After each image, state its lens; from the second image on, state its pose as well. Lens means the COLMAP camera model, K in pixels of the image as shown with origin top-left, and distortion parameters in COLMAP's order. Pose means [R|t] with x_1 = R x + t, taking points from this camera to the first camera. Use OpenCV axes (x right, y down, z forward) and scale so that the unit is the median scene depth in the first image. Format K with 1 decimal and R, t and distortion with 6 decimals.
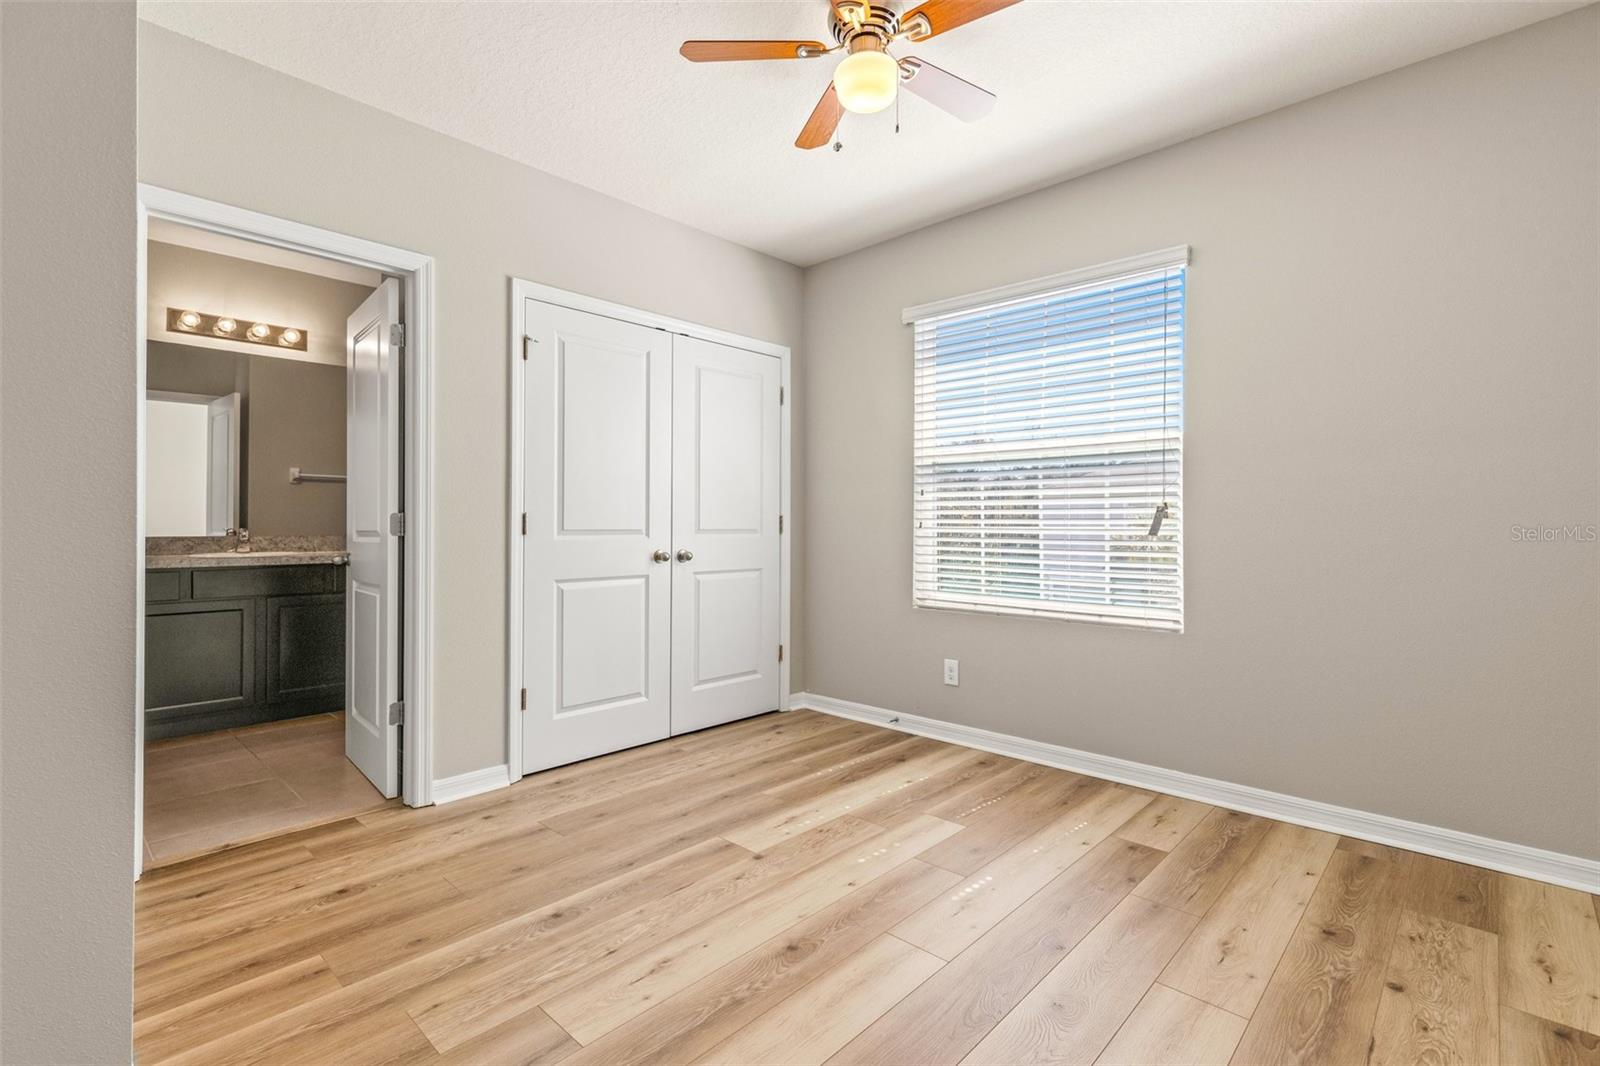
lens RADIAL K [[720.9, 0, 800.7], [0, 720.9, 523.3], [0, 0, 1]] dist [0.003235, 0.000035]
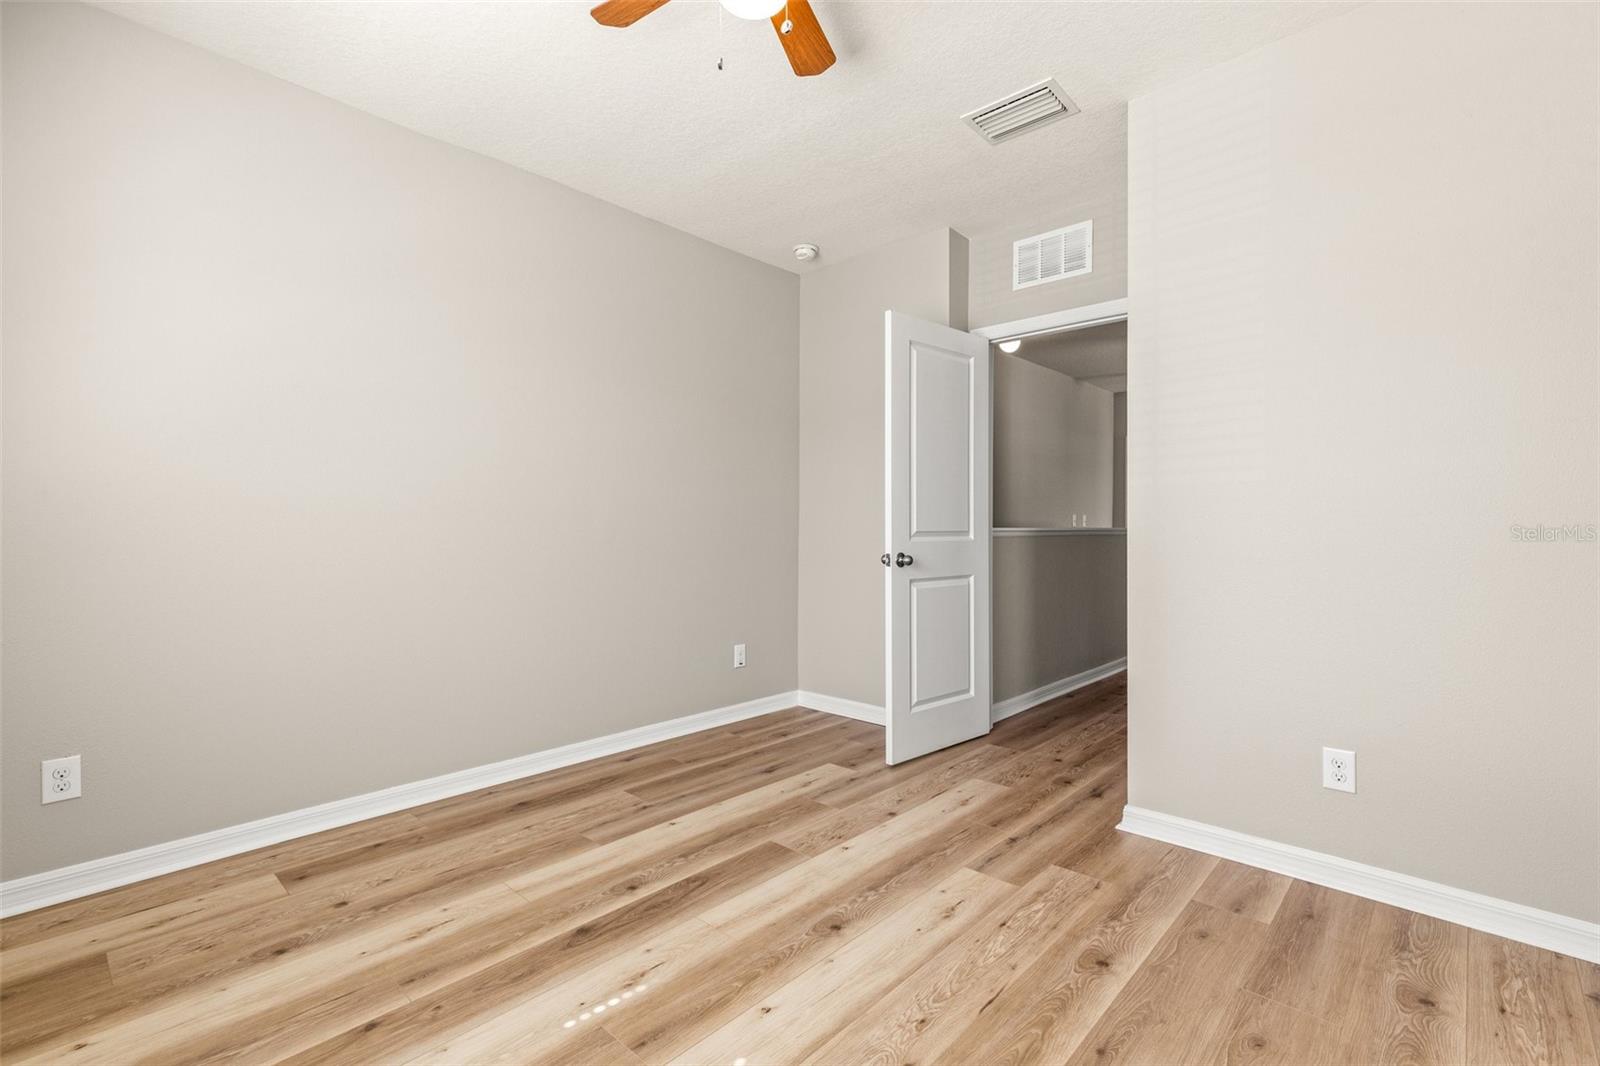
lens RADIAL K [[720.9, 0, 800.7], [0, 720.9, 523.3], [0, 0, 1]] dist [0.003235, 0.000035]
pose [[-0.999972, -0.001022, -0.007354, 0.047039], [-0.000919, 0.999903, -0.013927, 0.009911], [0.007367, -0.013920, -0.999876, 2.020772]]
